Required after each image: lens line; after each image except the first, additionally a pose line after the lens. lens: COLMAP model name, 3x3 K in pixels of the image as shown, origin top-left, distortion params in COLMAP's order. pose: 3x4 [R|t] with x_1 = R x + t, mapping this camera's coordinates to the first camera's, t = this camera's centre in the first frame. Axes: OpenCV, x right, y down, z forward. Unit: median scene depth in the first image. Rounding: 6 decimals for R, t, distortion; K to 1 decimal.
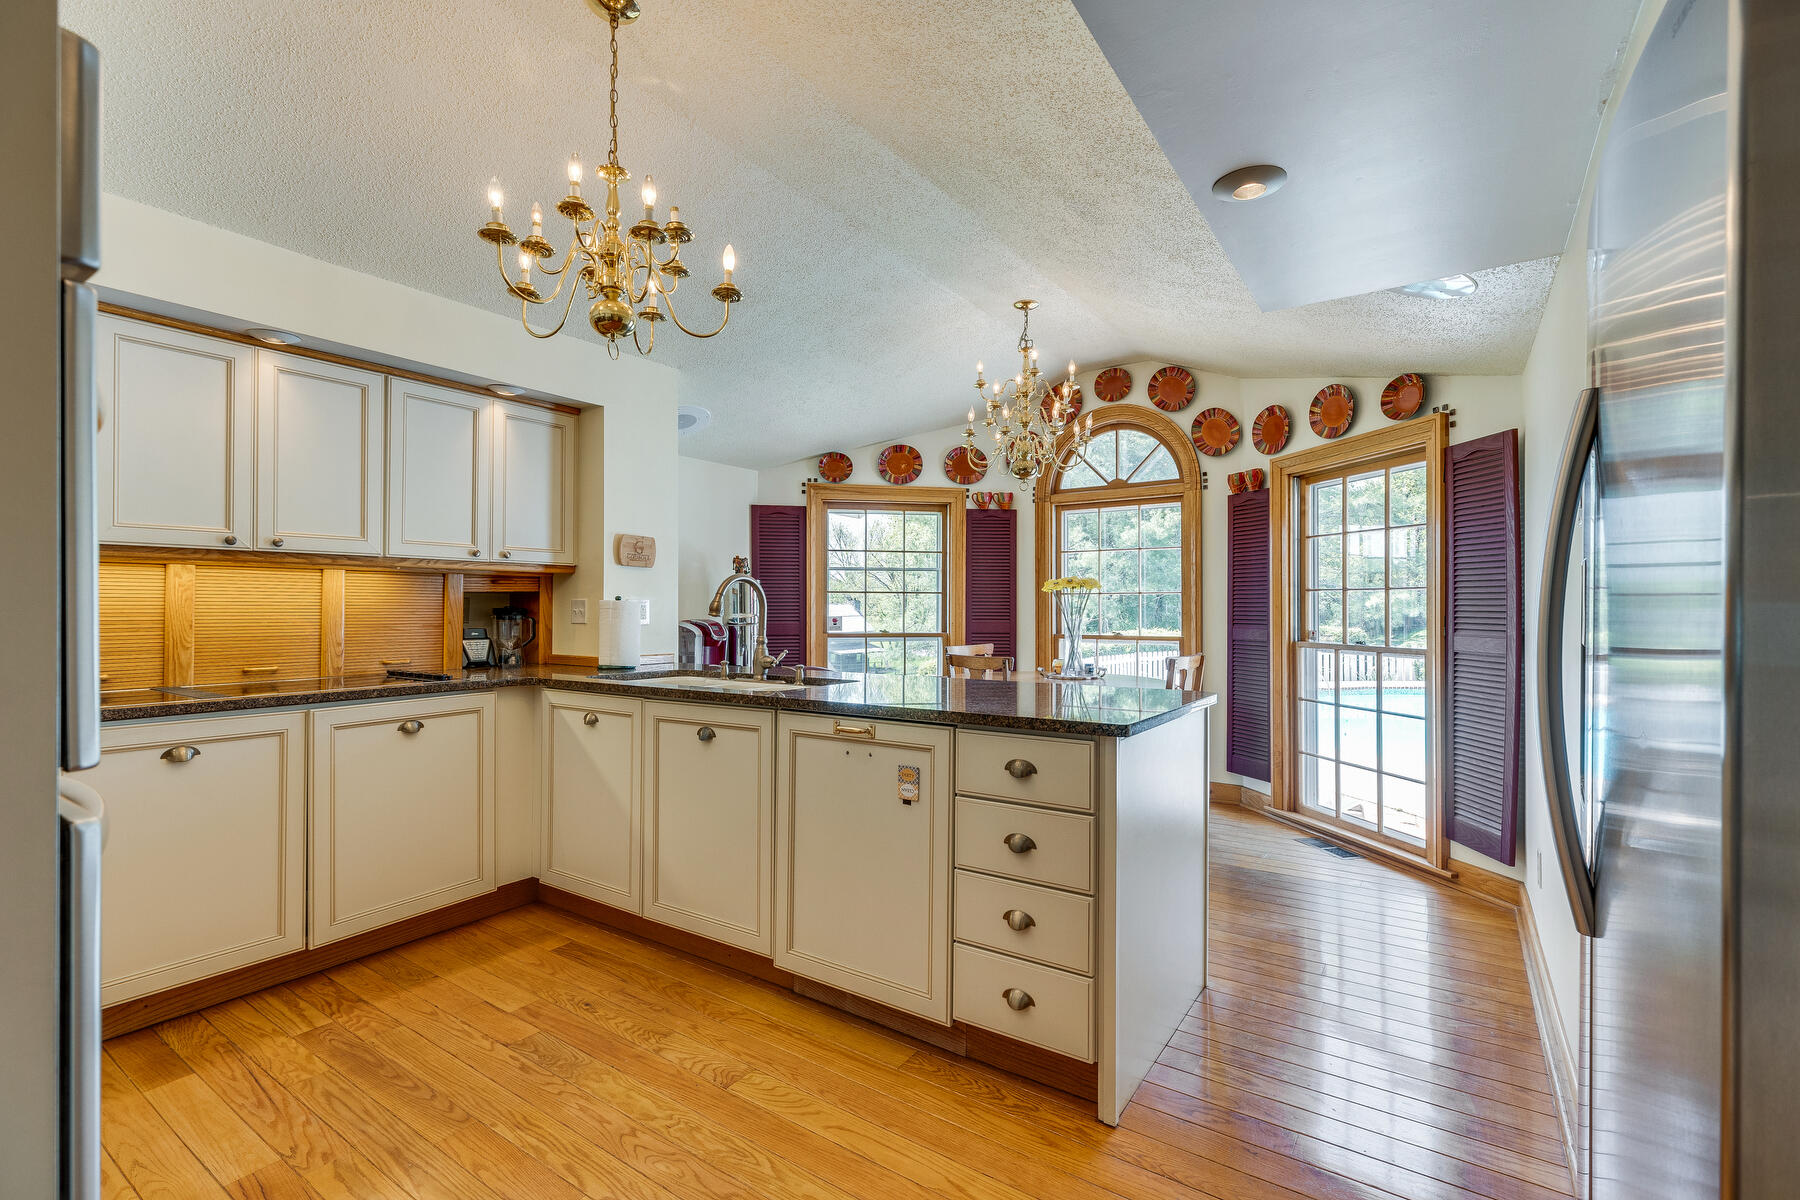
lens RADIAL K [[800.9, 0, 903.3], [0, 800.9, 604.3], [0, 0, 1]] dist [-0.000050, 0.000125]
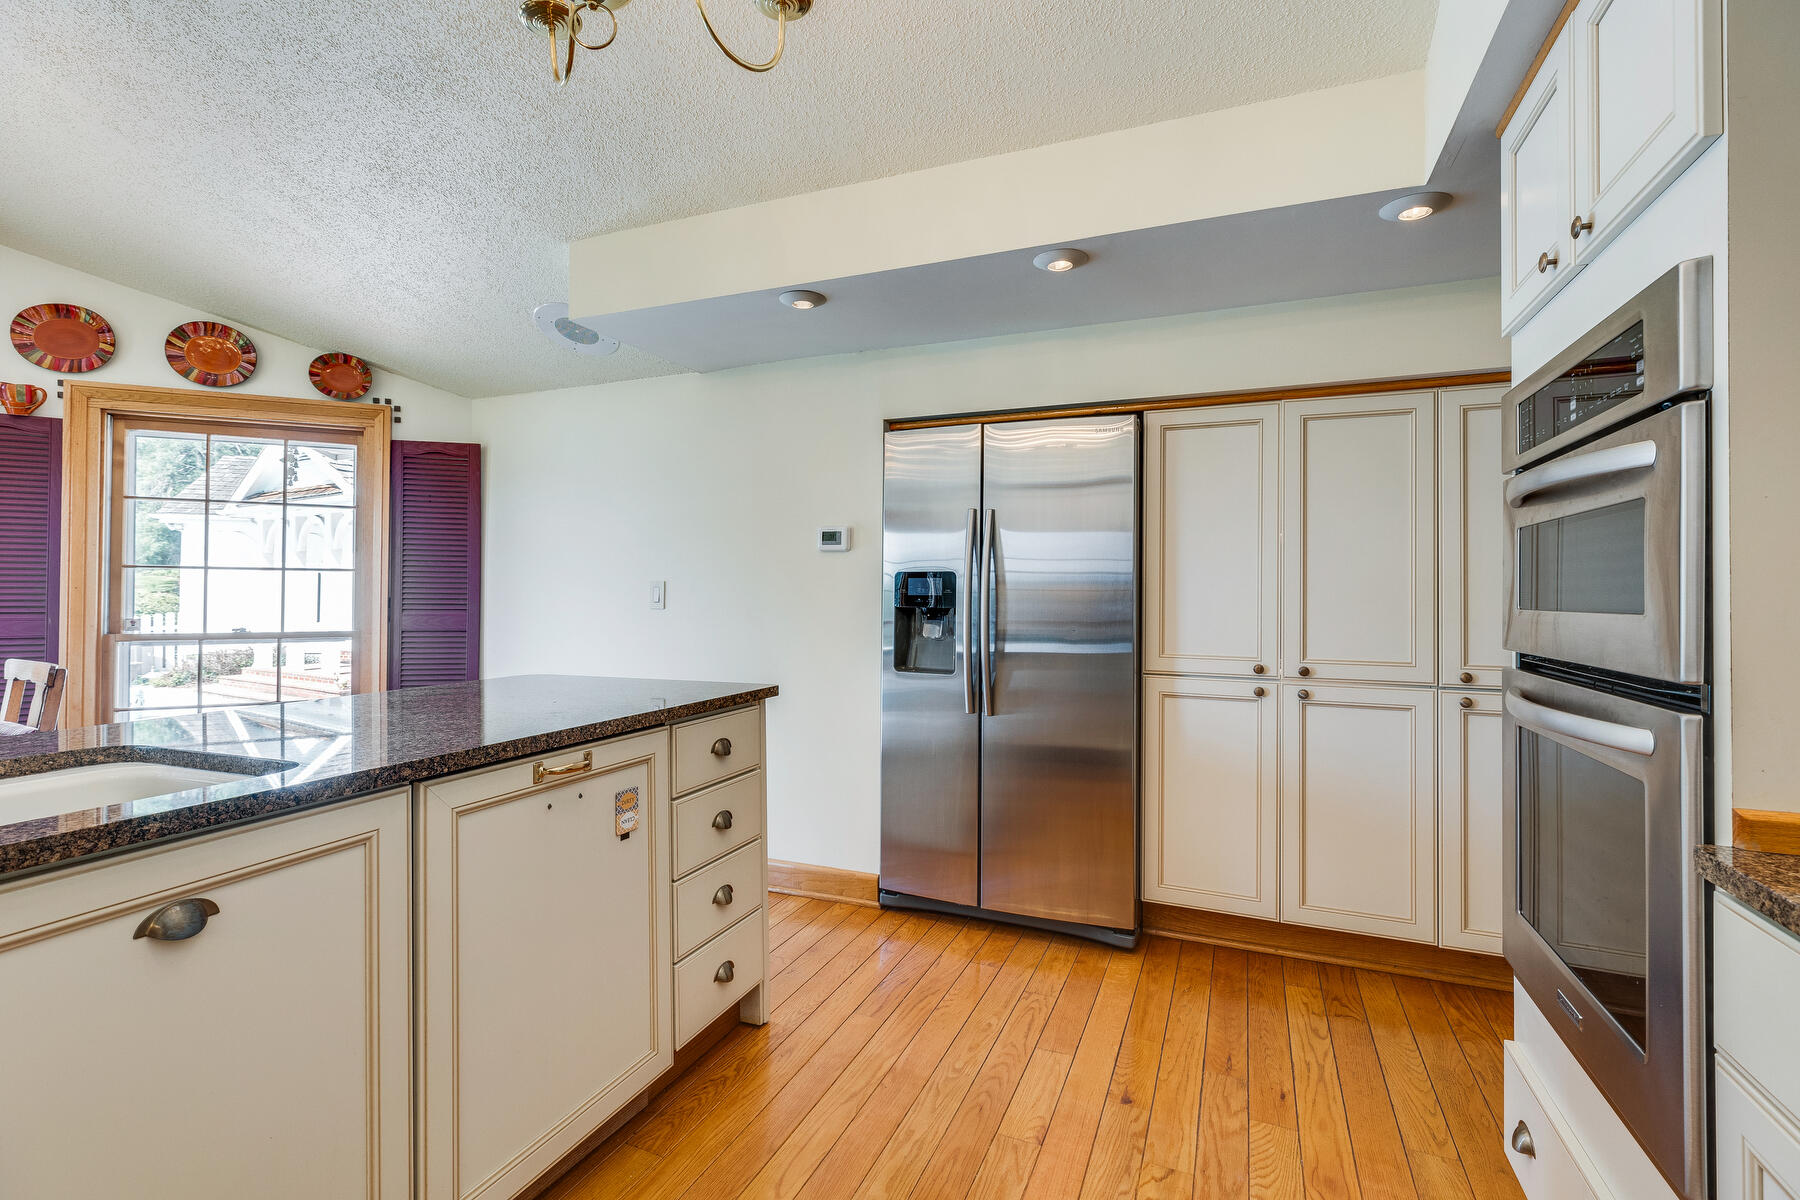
lens RADIAL K [[814.5, 0, 900.4], [0, 814.5, 586.4], [0, 0, 1]] dist [0.000633, 0.000137]
pose [[-0.200918, 0.007524, 0.979579, -0.412479], [-0.007288, 0.999931, -0.009176, 0.003056], [-0.979581, -0.008982, -0.200849, 0.442029]]
